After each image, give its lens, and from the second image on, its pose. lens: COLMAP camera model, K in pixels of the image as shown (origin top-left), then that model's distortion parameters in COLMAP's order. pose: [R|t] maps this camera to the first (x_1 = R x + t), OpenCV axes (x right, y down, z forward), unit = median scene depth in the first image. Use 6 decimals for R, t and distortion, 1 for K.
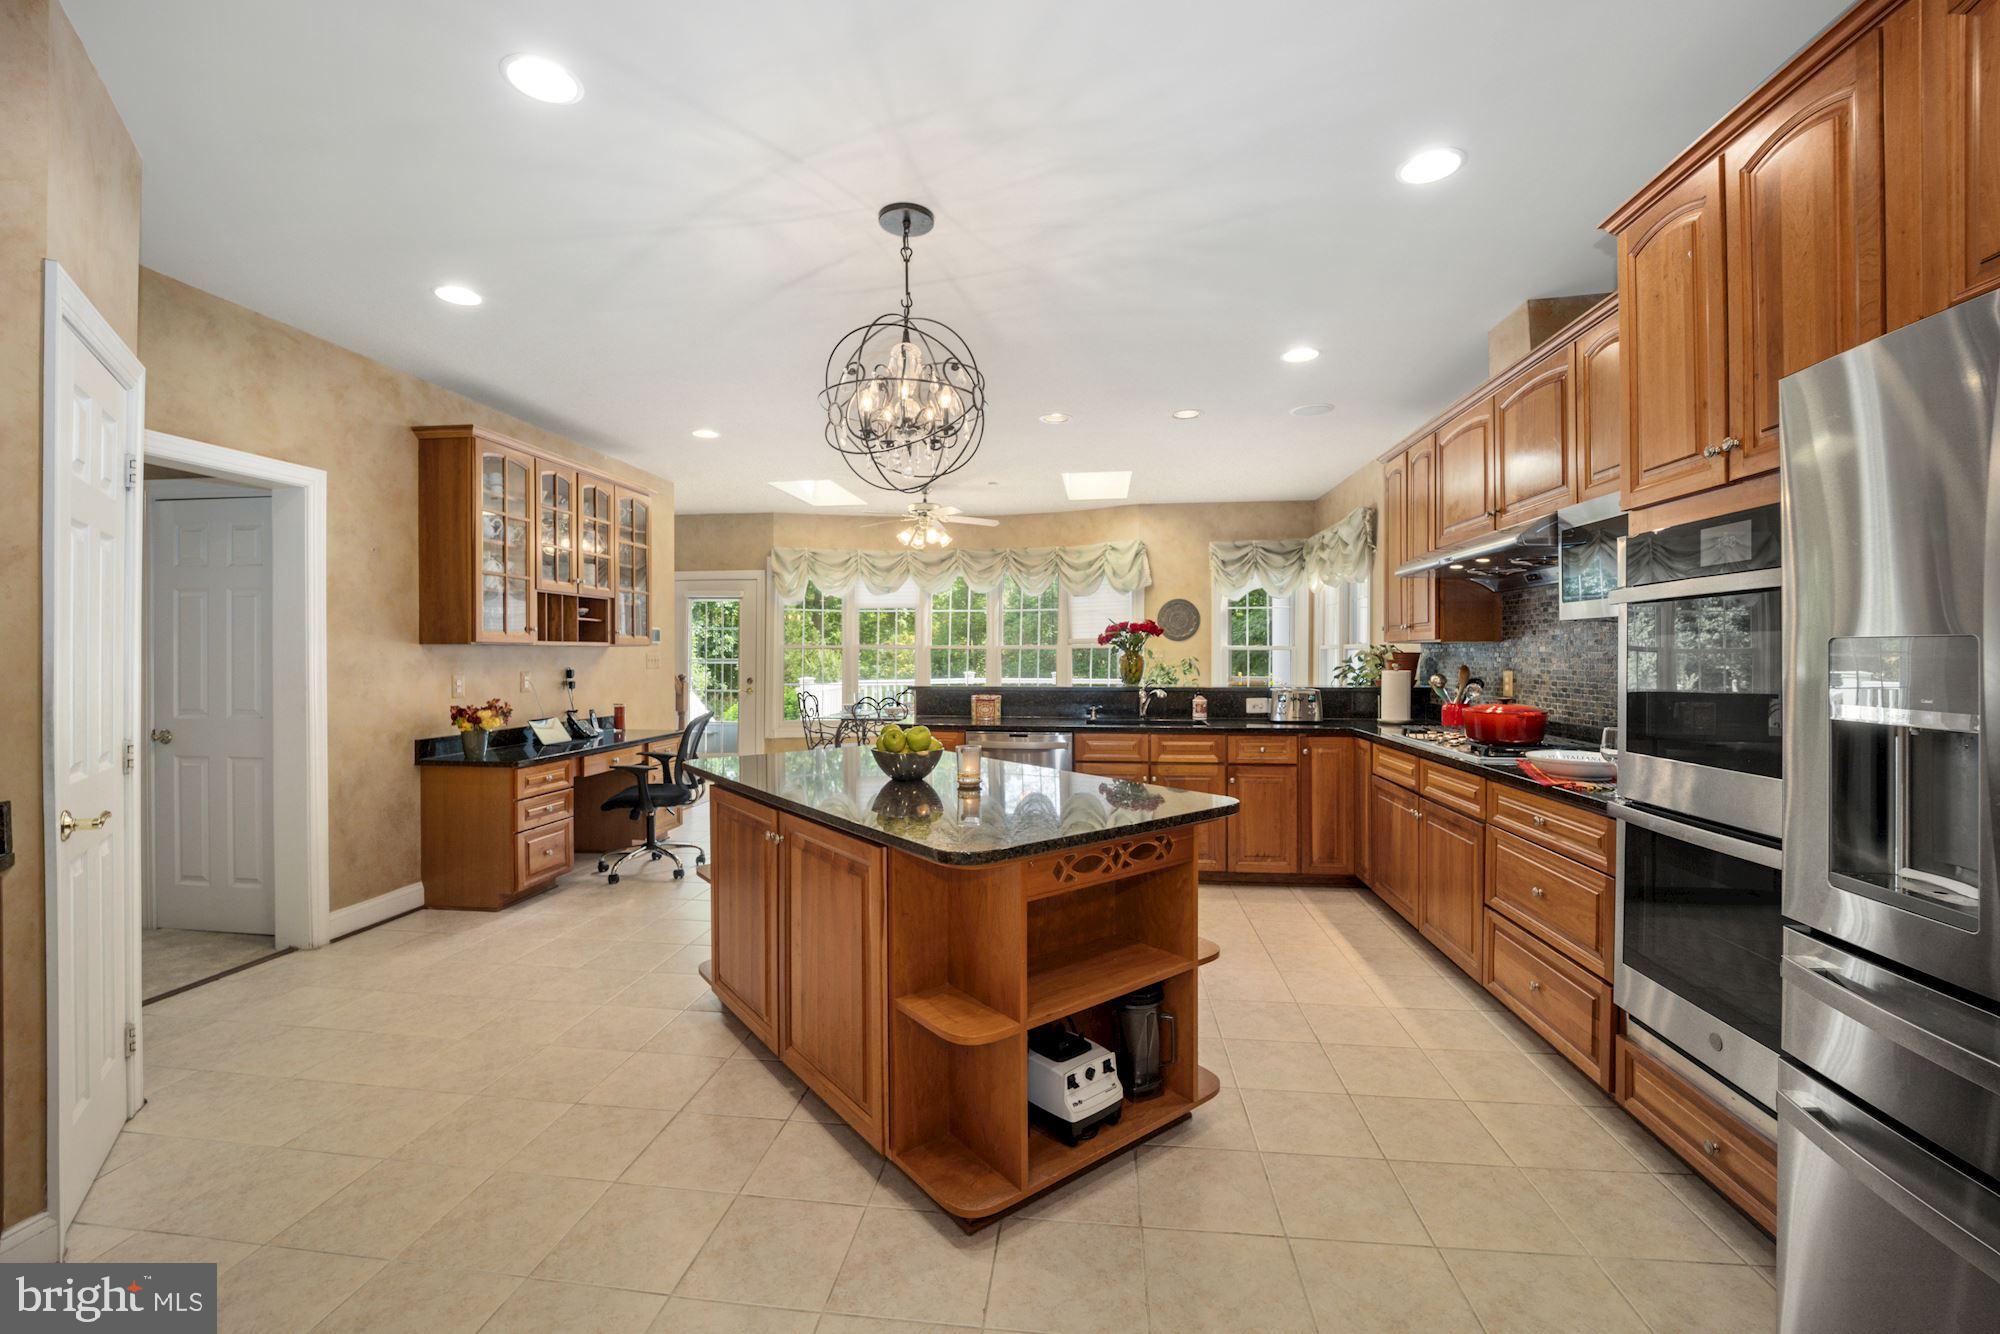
lens RADIAL K [[828.4, 0, 987.5], [0, 828.4, 655.2], [0, 0, 1]] dist [-0.004525, 0.000008]
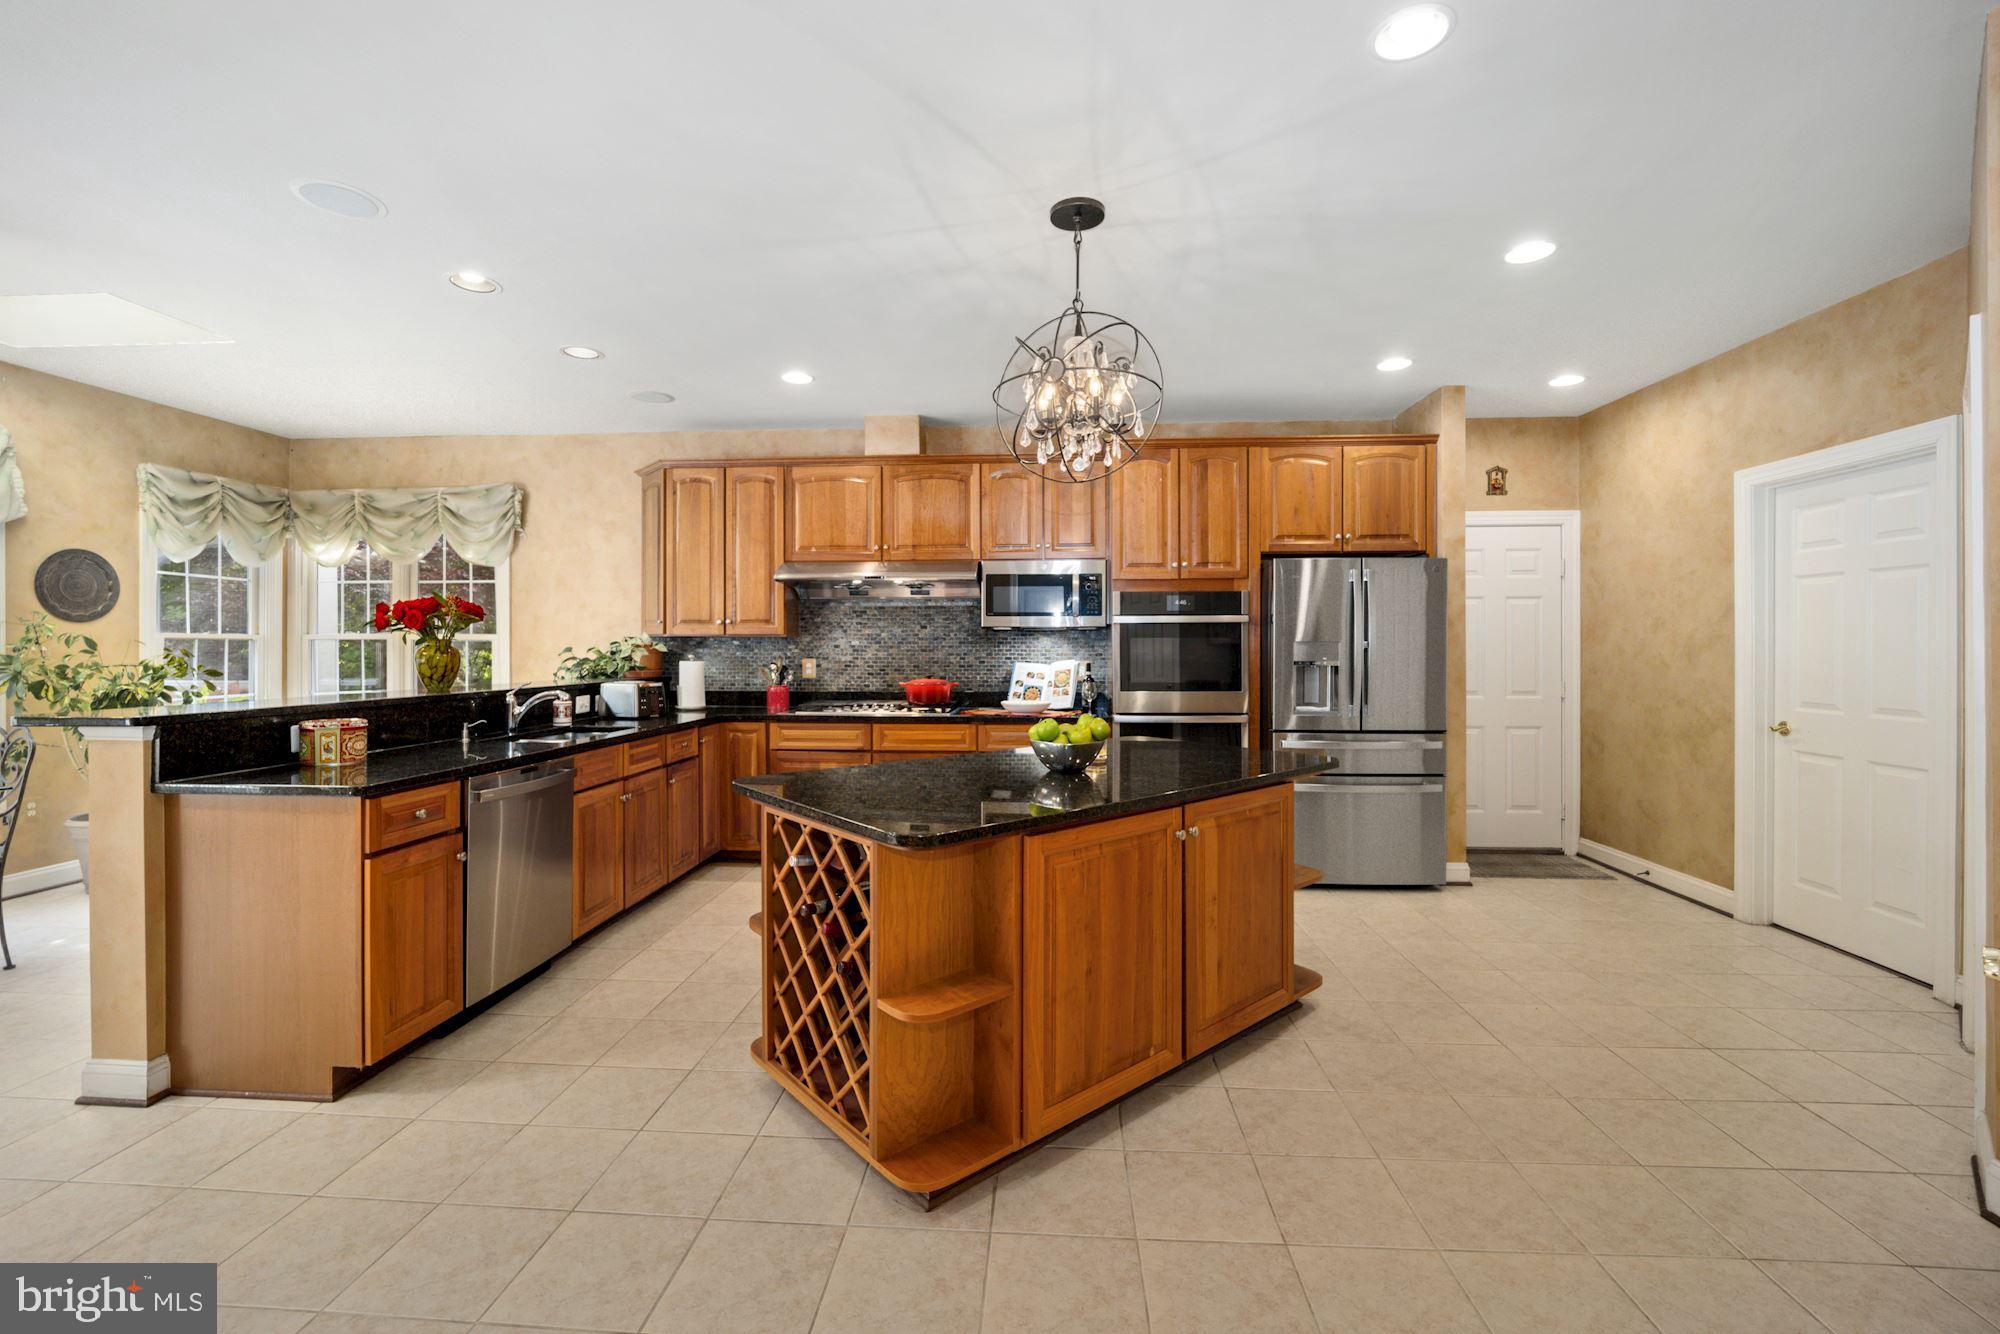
lens RADIAL K [[842.4, 0, 998.6], [0, 842.4, 645.8], [0, 0, 1]] dist [-0.001779, 0.000326]
pose [[-0.055174, 0.000566, 0.998477, -0.681955], [-0.000965, 0.999999, -0.000620, -0.001646], [-0.998476, -0.000997, -0.055173, 0.692122]]
